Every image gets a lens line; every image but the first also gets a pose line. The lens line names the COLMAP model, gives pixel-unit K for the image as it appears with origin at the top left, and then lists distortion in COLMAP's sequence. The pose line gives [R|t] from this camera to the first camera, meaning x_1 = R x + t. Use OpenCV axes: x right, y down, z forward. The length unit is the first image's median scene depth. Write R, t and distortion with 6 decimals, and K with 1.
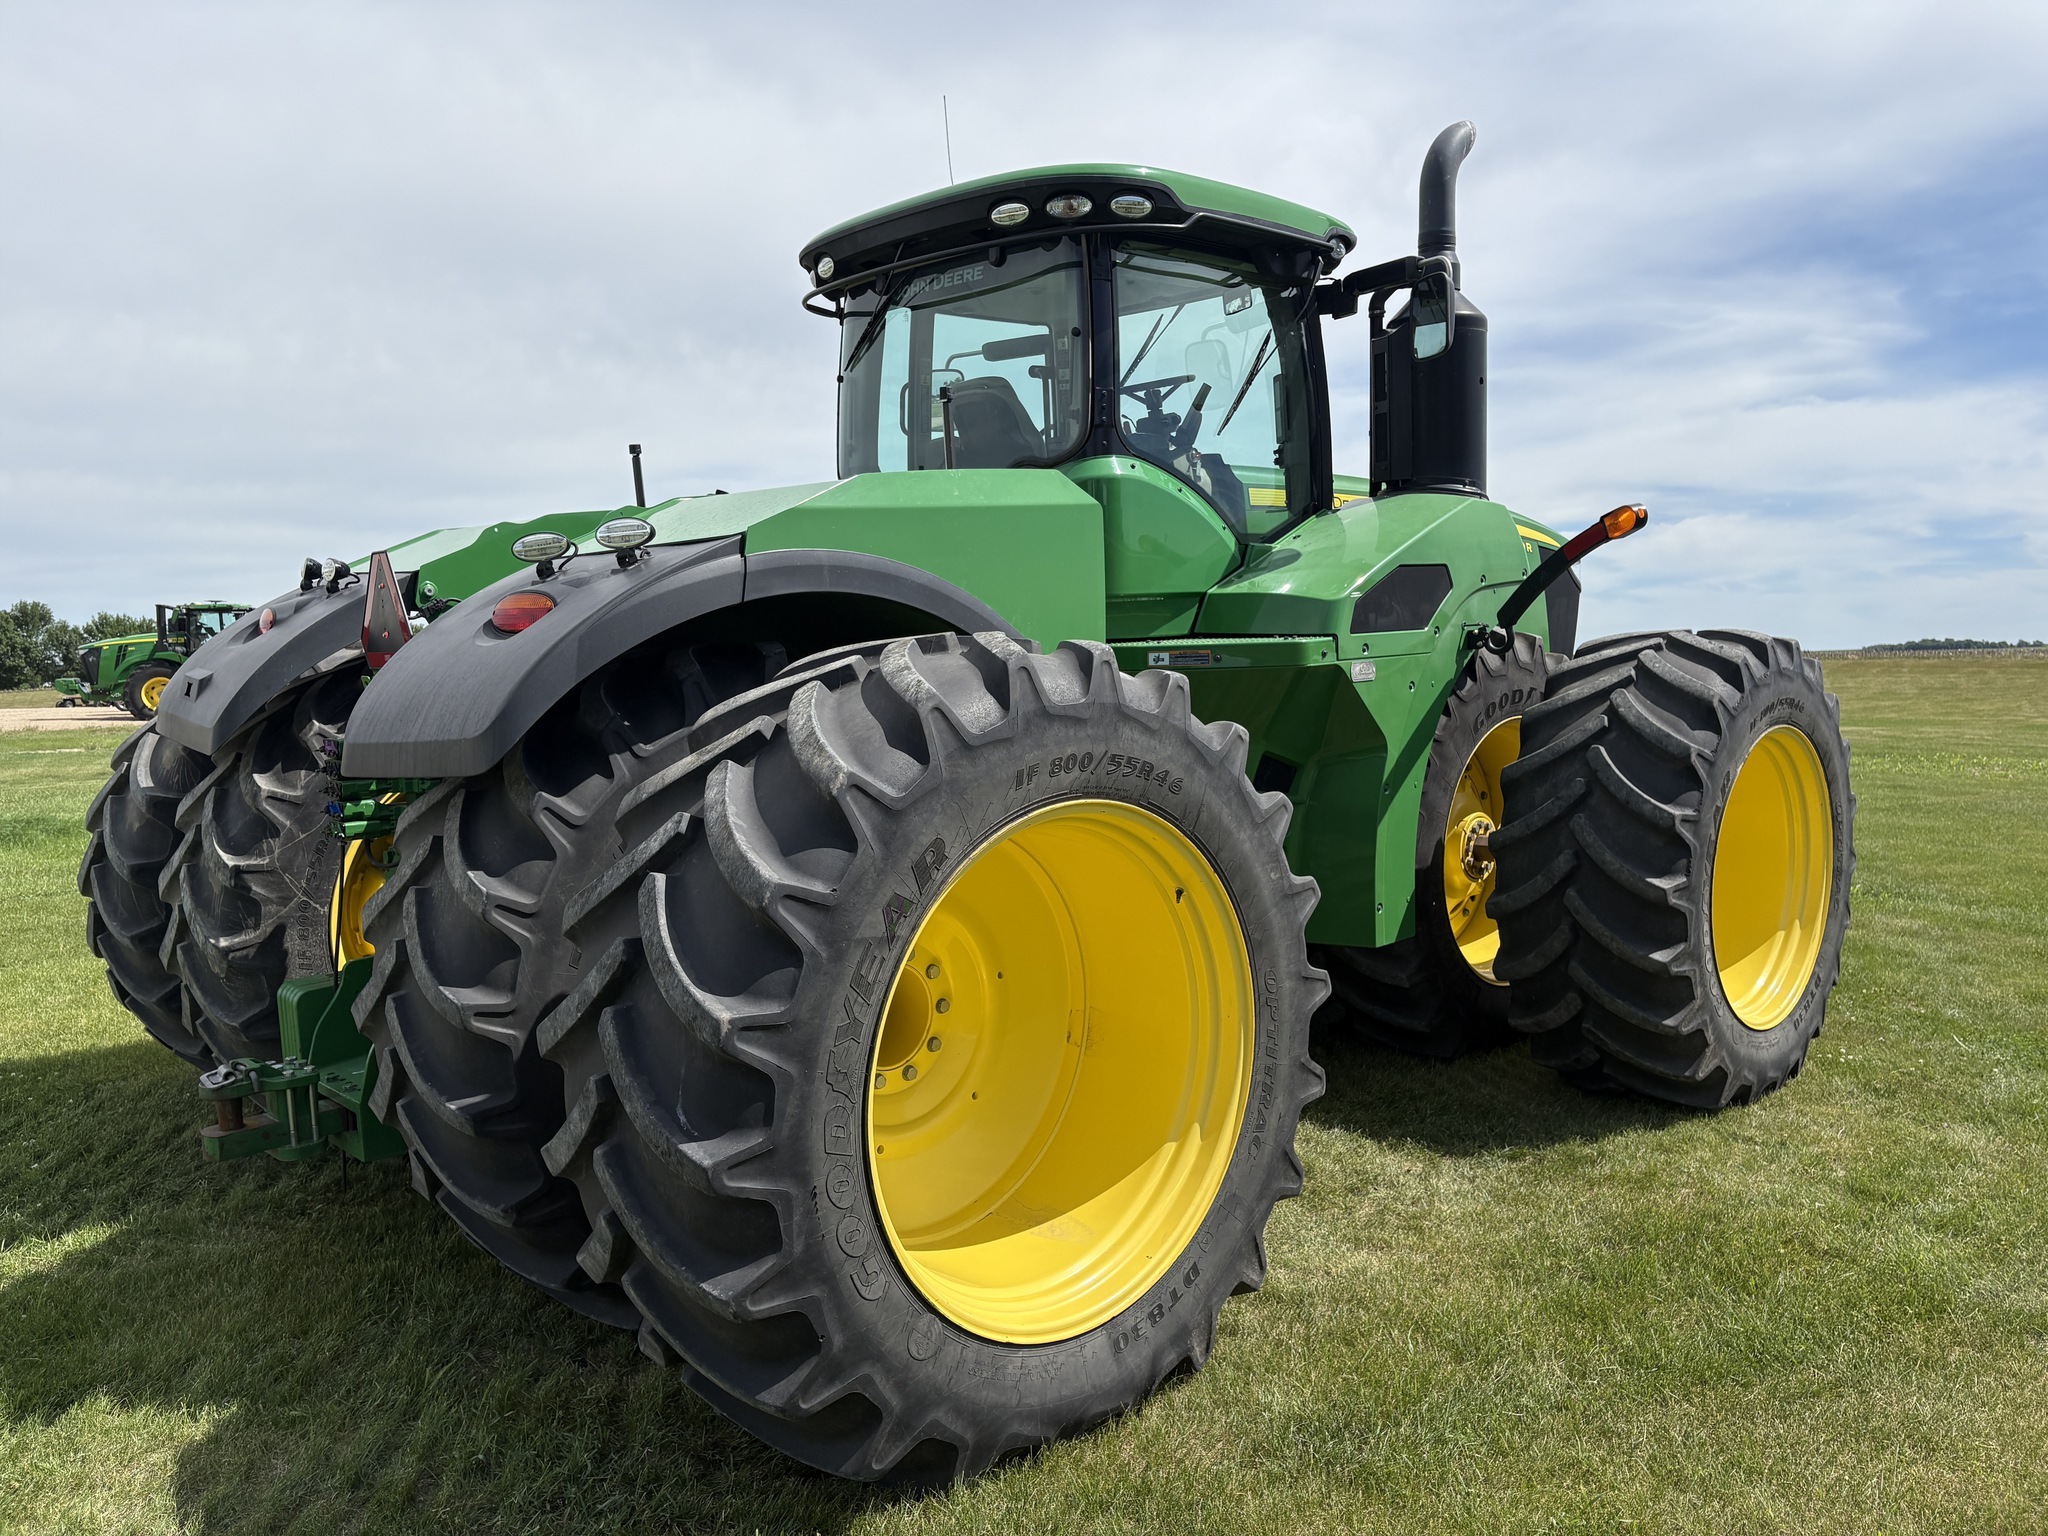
lens RADIAL K [[1575.7, 0, 1038.6], [0, 1575.7, 786.8], [0, 0, 1]] dist [0.025076, 0.001388]
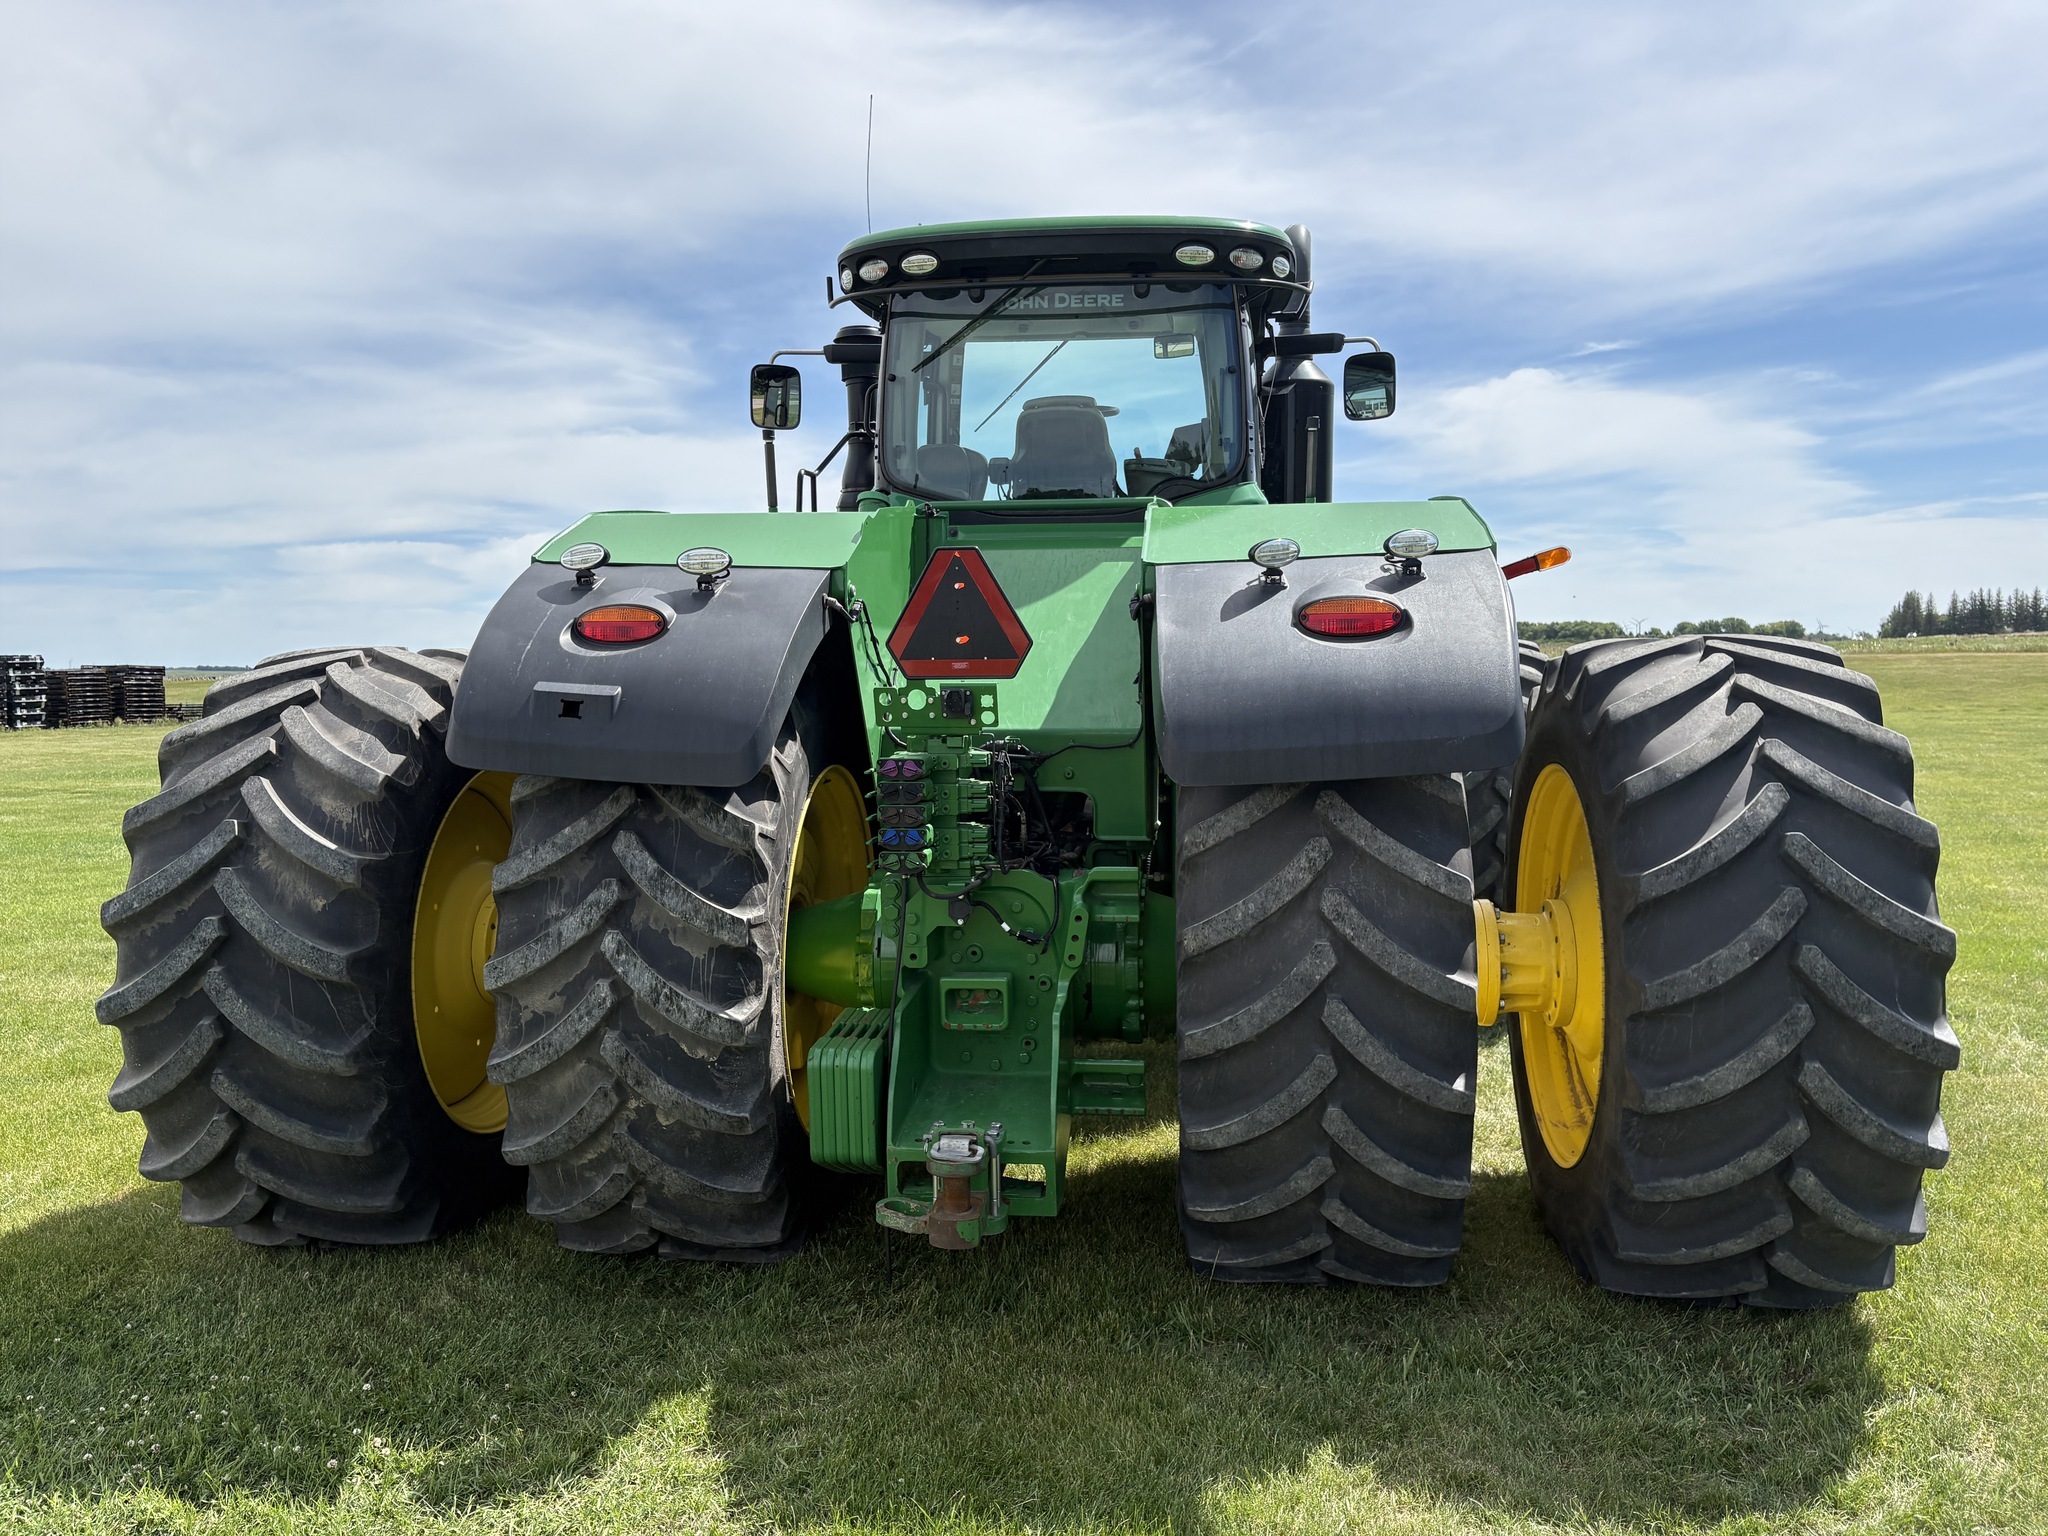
lens RADIAL K [[1575.7, 0, 1038.6], [0, 1575.7, 786.8], [0, 0, 1]] dist [0.025076, 0.001388]
pose [[0.758092, -0.058086, 0.649556, -0.895208], [0.063003, 0.997890, 0.015704, -0.021972], [-0.649097, 0.029019, 0.760152, 0.271913]]
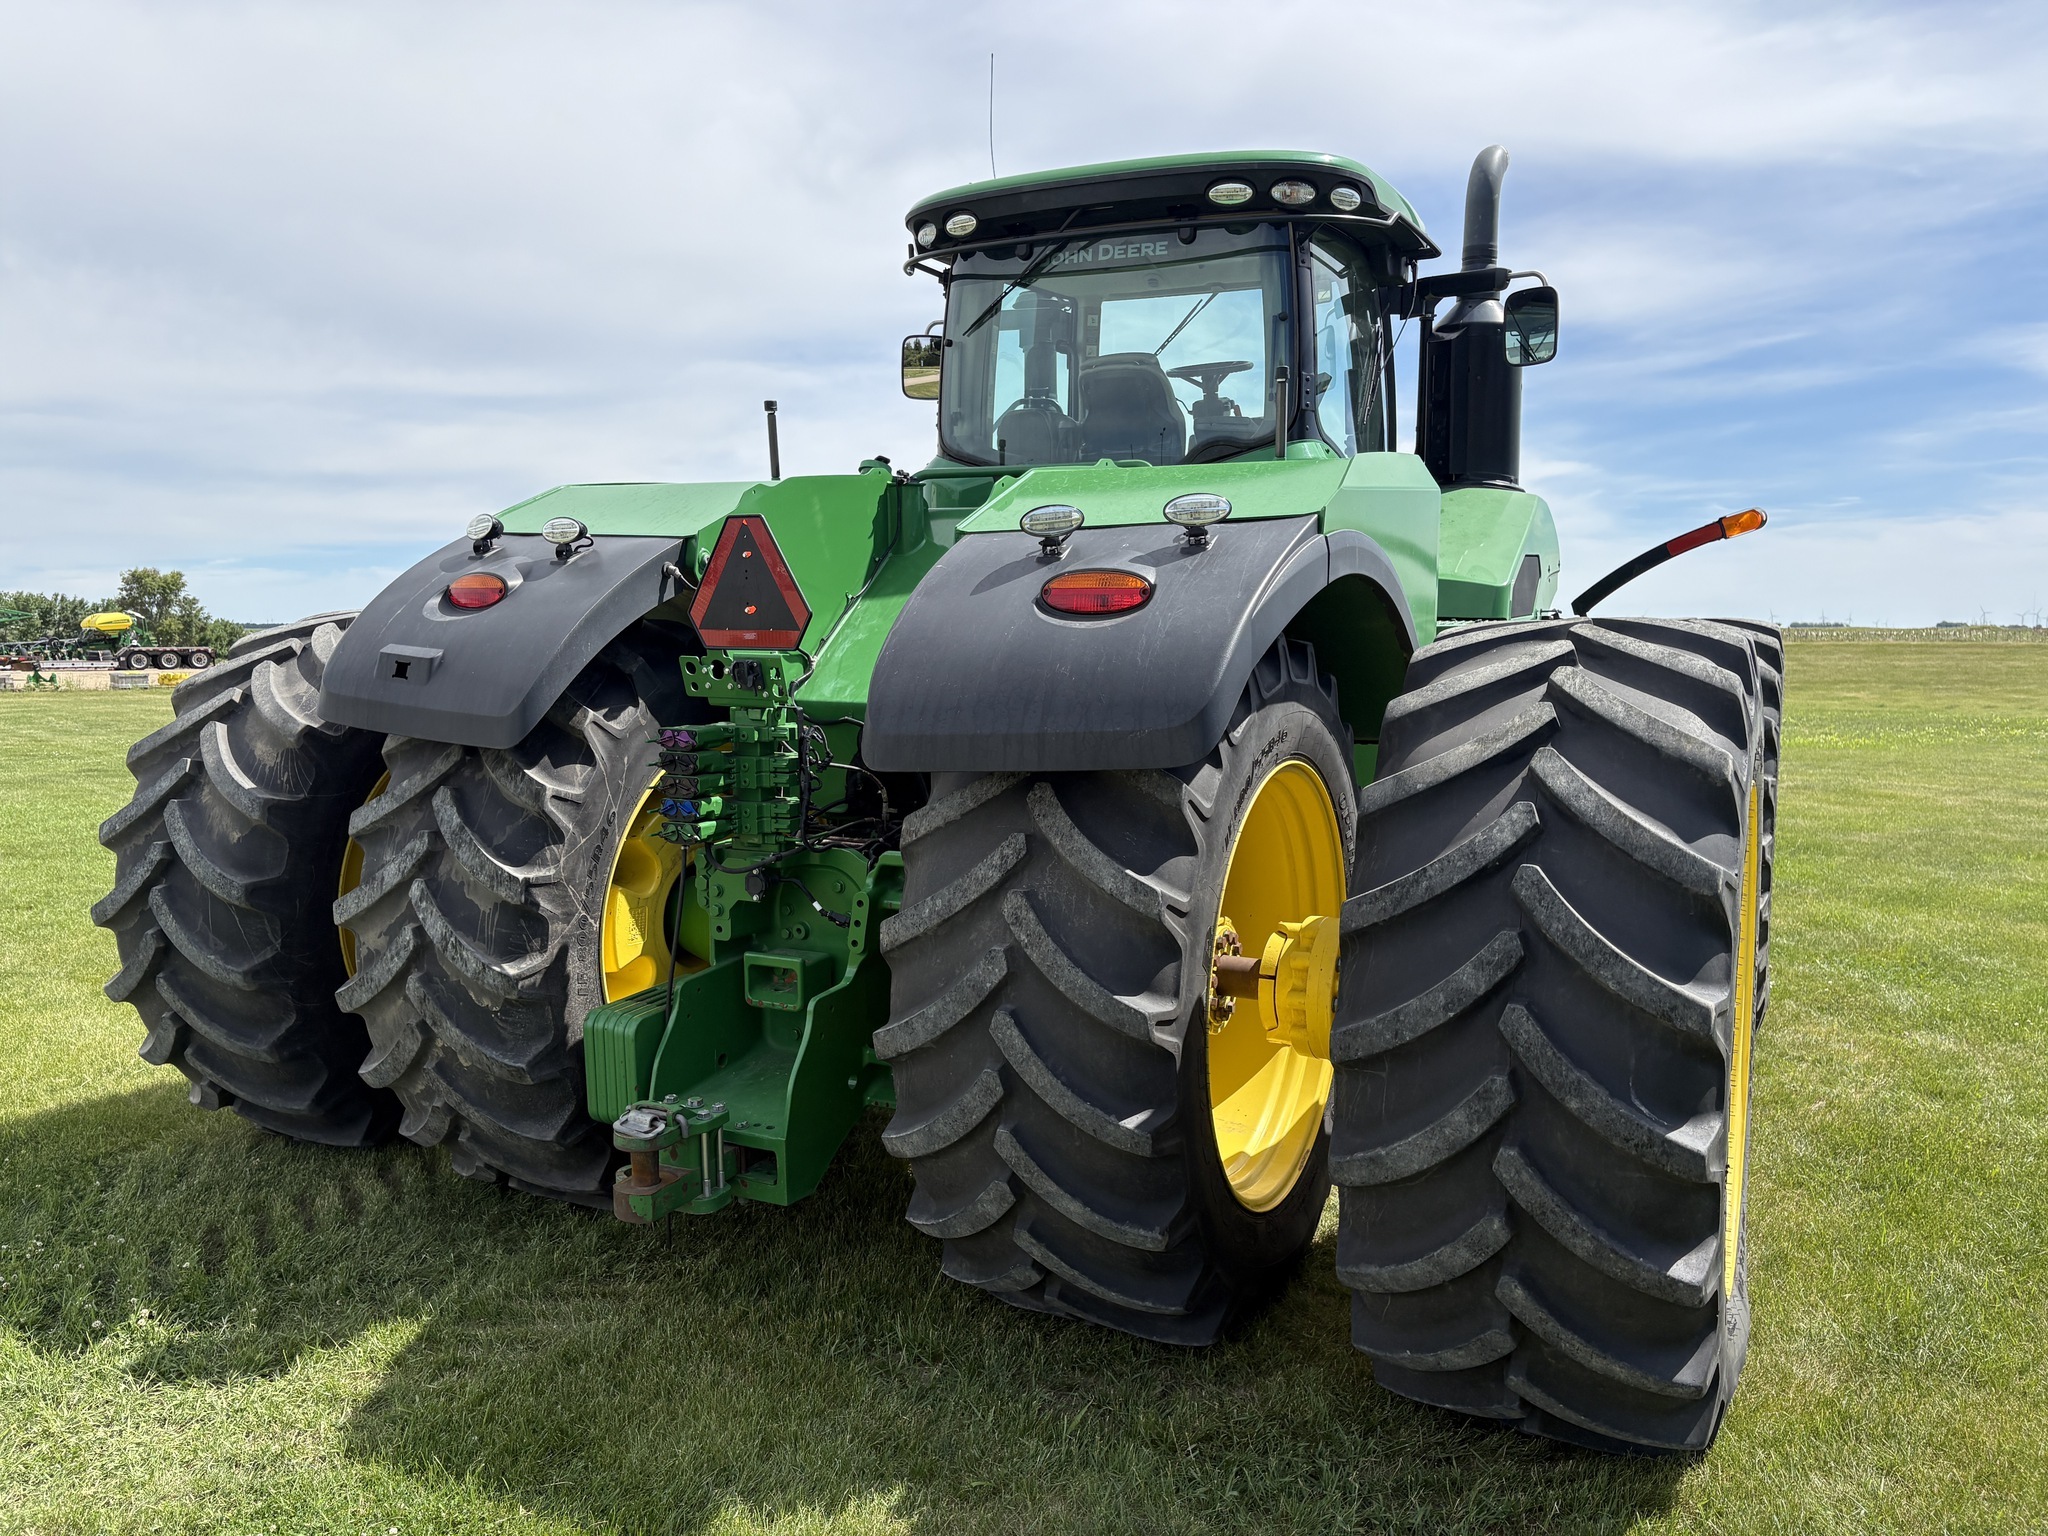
lens RADIAL K [[1575.6, 0, 1023.2], [0, 1575.6, 779.3], [0, 0, 1]] dist [0.060271, -0.081951]
pose [[0.939682, -0.022316, 0.341321, -0.530187], [0.017956, 0.999712, 0.015926, -0.011917], [-0.341578, -0.008836, 0.939812, 0.107792]]
